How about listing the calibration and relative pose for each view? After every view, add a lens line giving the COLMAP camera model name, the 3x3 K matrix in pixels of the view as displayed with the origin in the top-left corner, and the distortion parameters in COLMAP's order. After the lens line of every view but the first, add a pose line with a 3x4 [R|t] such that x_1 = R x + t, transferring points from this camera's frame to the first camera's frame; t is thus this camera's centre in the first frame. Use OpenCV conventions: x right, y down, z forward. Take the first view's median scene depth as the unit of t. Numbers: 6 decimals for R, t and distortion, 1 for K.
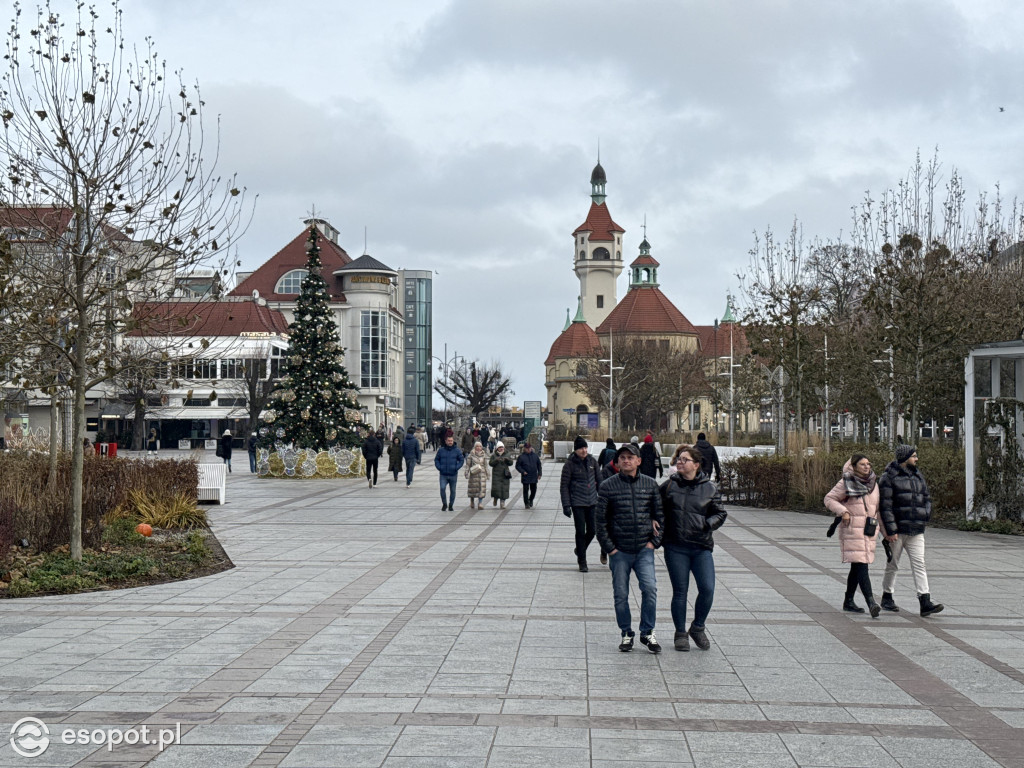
lens RADIAL K [[1432.5, 0, 516.0], [0, 1432.5, 407.3], [0, 0, 1]] dist [0.026240, 0.367216]
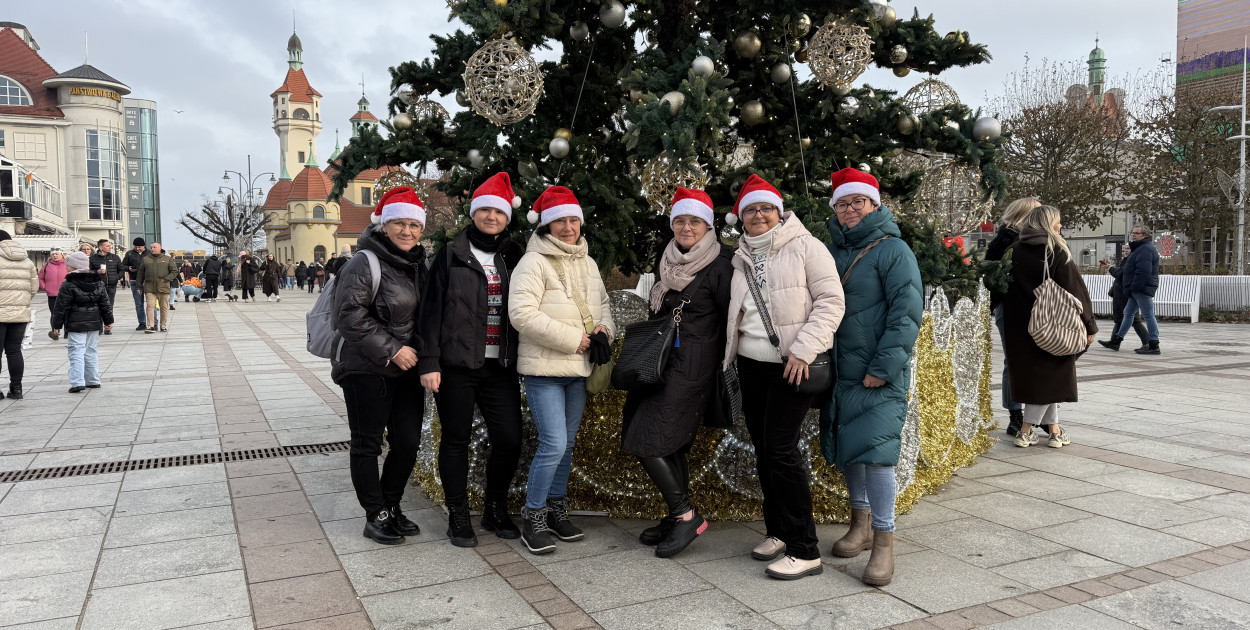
lens RADIAL K [[874.7, 0, 627.4], [0, 874.7, 332.7], [0, 0, 1]] dist [0.072190, -0.103436]
pose [[0.876270, -0.040752, 0.480093, -0.076424], [0.000873, 0.996549, 0.082996, 0.009255], [-0.481819, -0.072308, 0.873282, 0.344349]]
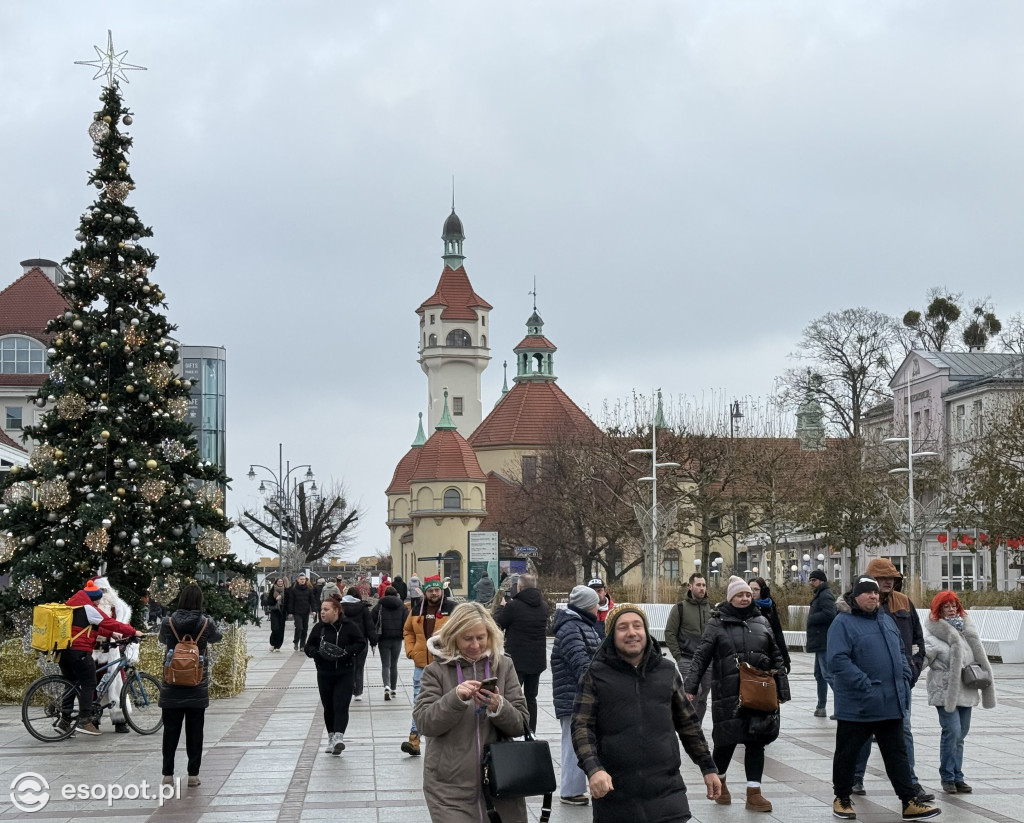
lens RADIAL K [[1765.9, 0, 595.4], [0, 1765.9, 490.4], [0, 0, 1]] dist [0.116627, -0.029404]
pose [[0.984587, -0.001206, 0.174889, -0.036132], [0.008428, 0.999142, -0.040559, 0.004534], [-0.174690, 0.041407, 0.983752, 0.182335]]
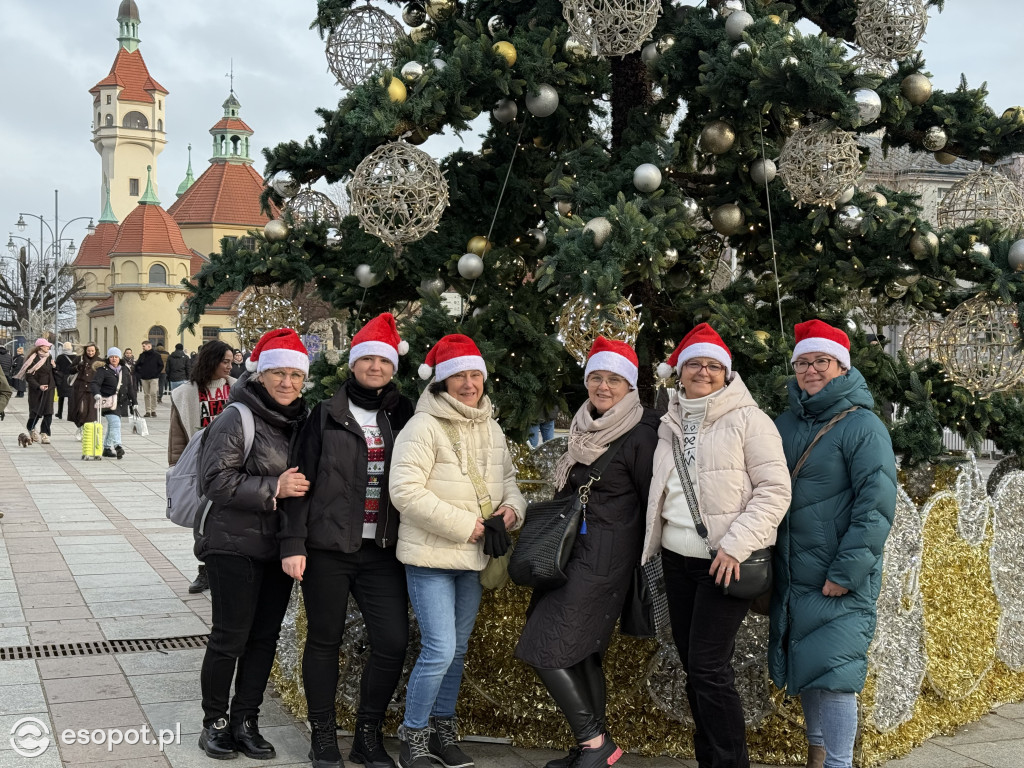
lens RADIAL K [[1432.5, 0, 516.0], [0, 1432.5, 407.3], [0, 0, 1]] dist [0.026240, 0.367216]
pose [[0.915516, -0.000799, 0.402280, -0.078964], [-0.017081, 0.999019, 0.040857, 0.006682], [-0.401918, -0.044277, 0.914605, 0.332284]]
